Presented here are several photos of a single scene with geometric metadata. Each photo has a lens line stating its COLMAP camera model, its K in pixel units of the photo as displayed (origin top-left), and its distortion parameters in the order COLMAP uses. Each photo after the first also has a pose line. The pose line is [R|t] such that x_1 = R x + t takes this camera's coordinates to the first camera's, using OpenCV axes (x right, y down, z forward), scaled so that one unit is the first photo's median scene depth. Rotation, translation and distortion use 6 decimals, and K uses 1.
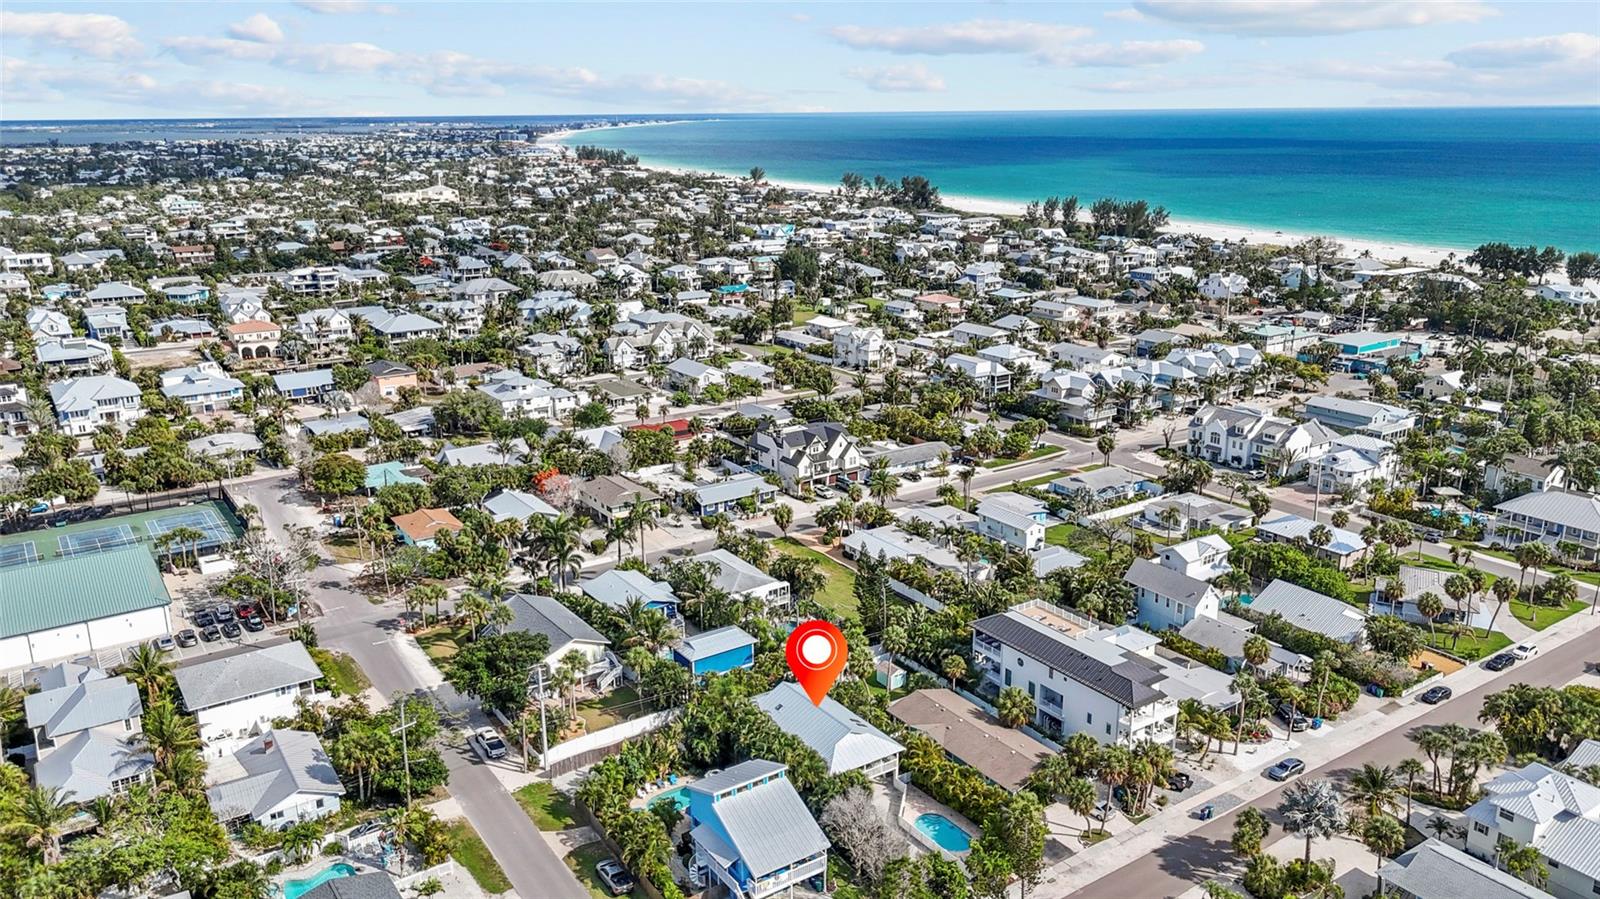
lens RADIAL K [[1174.6, 0, 800.0], [0, 1174.6, 449.5], [0, 0, 1]] dist [0.096325, -0.106403]
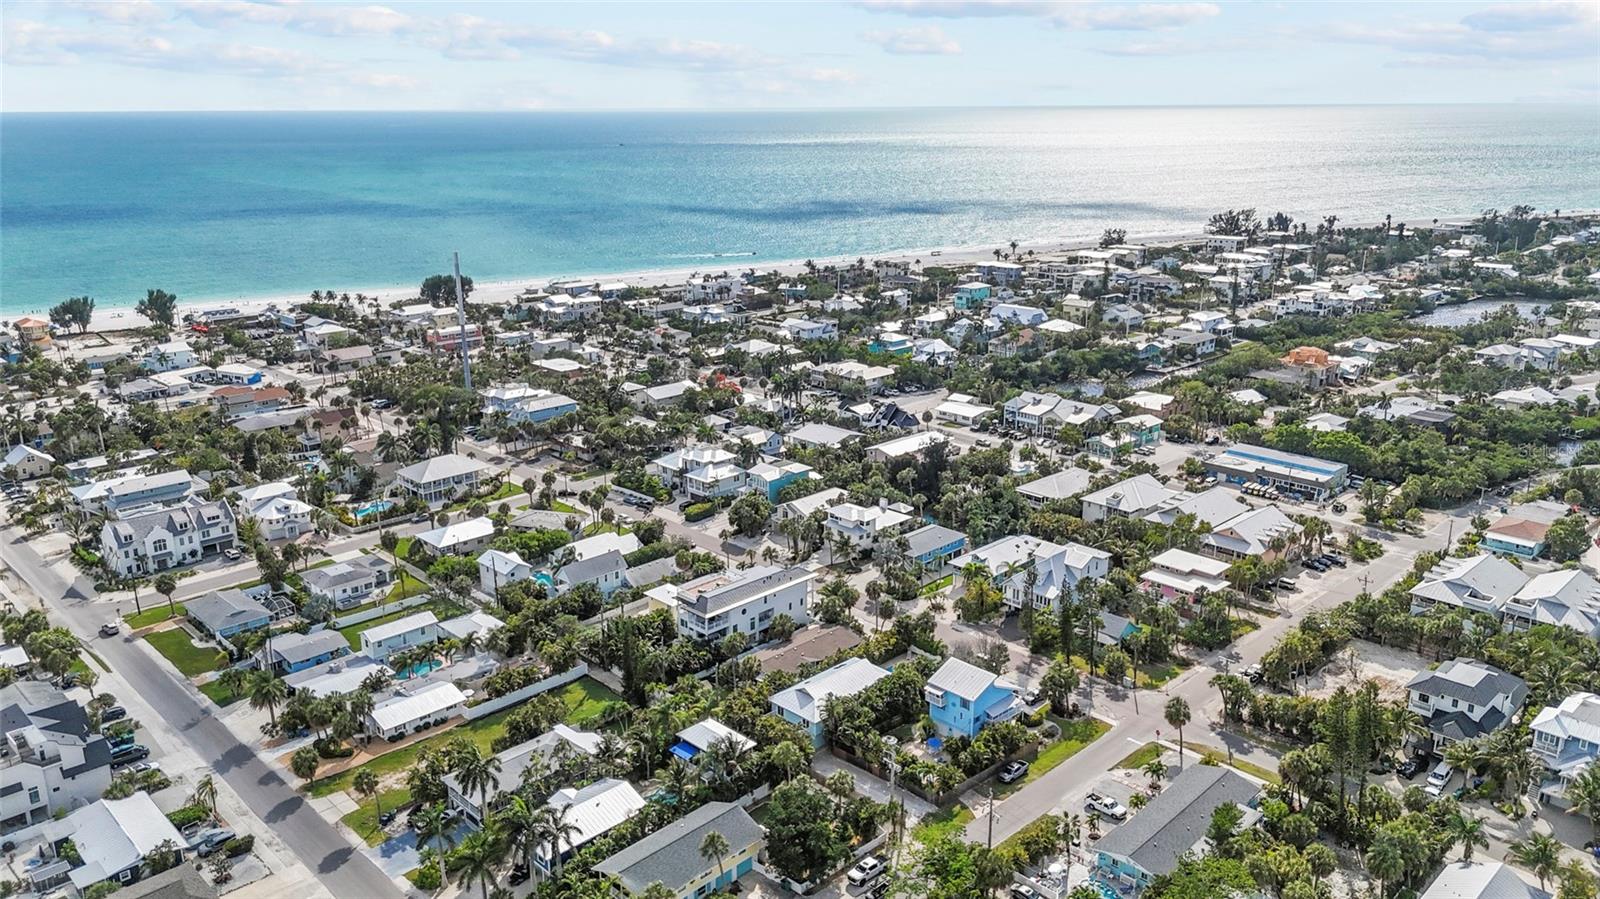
lens RADIAL K [[1177.9, 0, 800.0], [0, 1177.9, 449.5], [0, 0, 1]] dist [0.090837, -0.098016]
pose [[-0.184294, -0.267923, 0.945649, -0.639775], [0.273243, 0.910236, 0.311141, -0.240913], [-0.944126, 0.315734, -0.094543, 0.588432]]
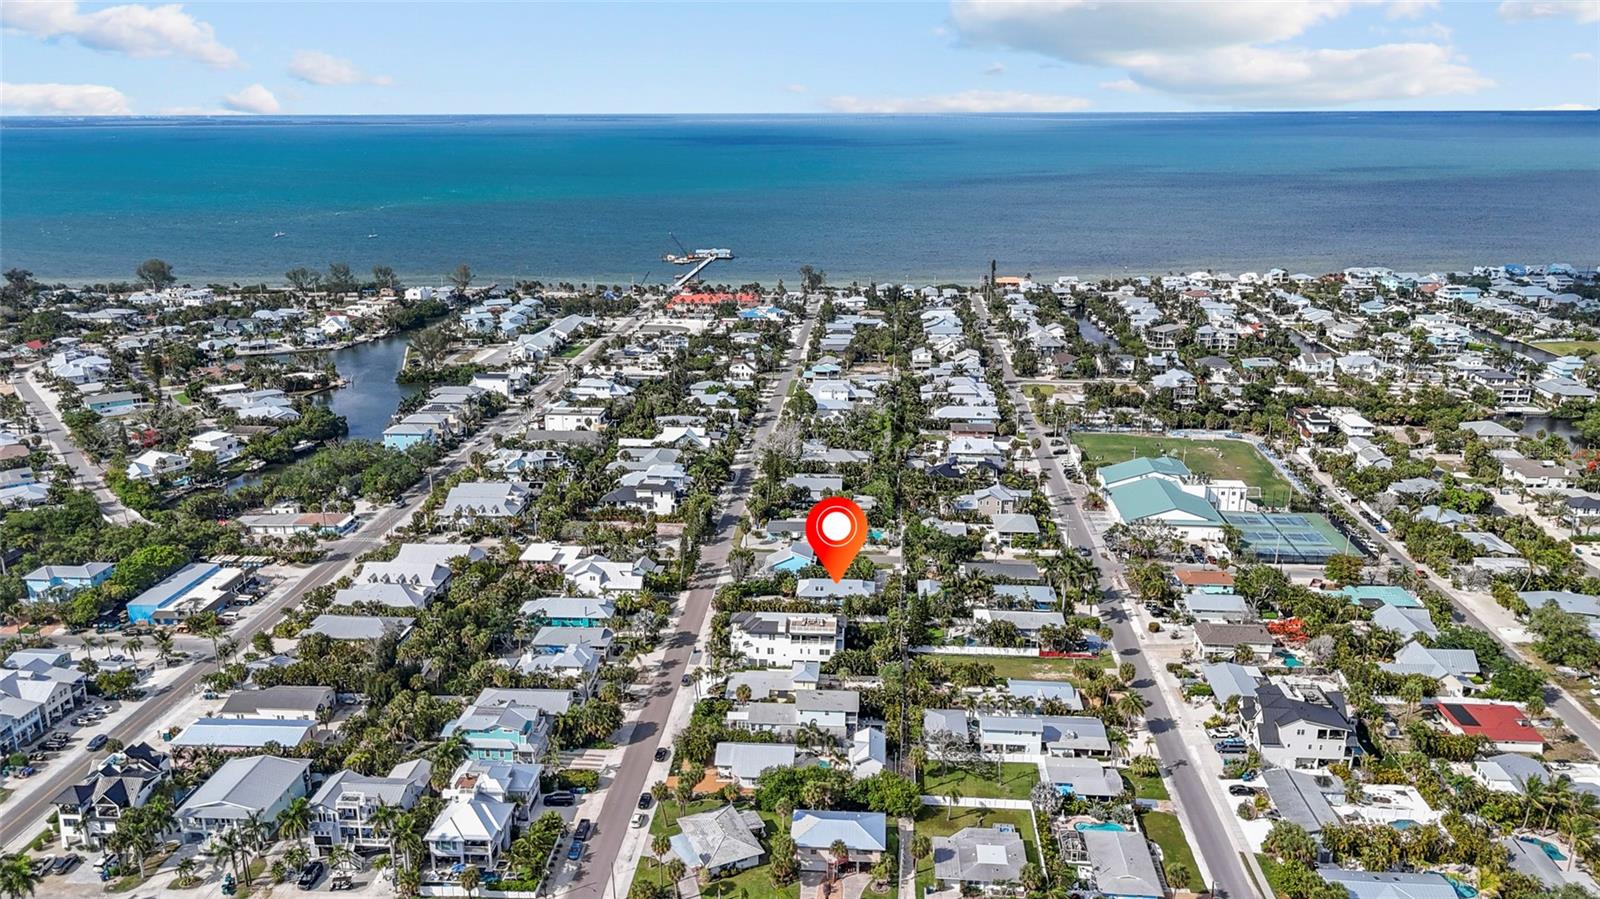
lens RADIAL K [[1177.9, 0, 800.0], [0, 1177.9, 449.5], [0, 0, 1]] dist [0.090837, -0.098016]
pose [[-0.616948, 0.221794, -0.755104, 0.916534], [-0.208304, 0.879229, 0.428446, -0.510692], [0.758936, 0.421620, -0.496238, 1.057846]]
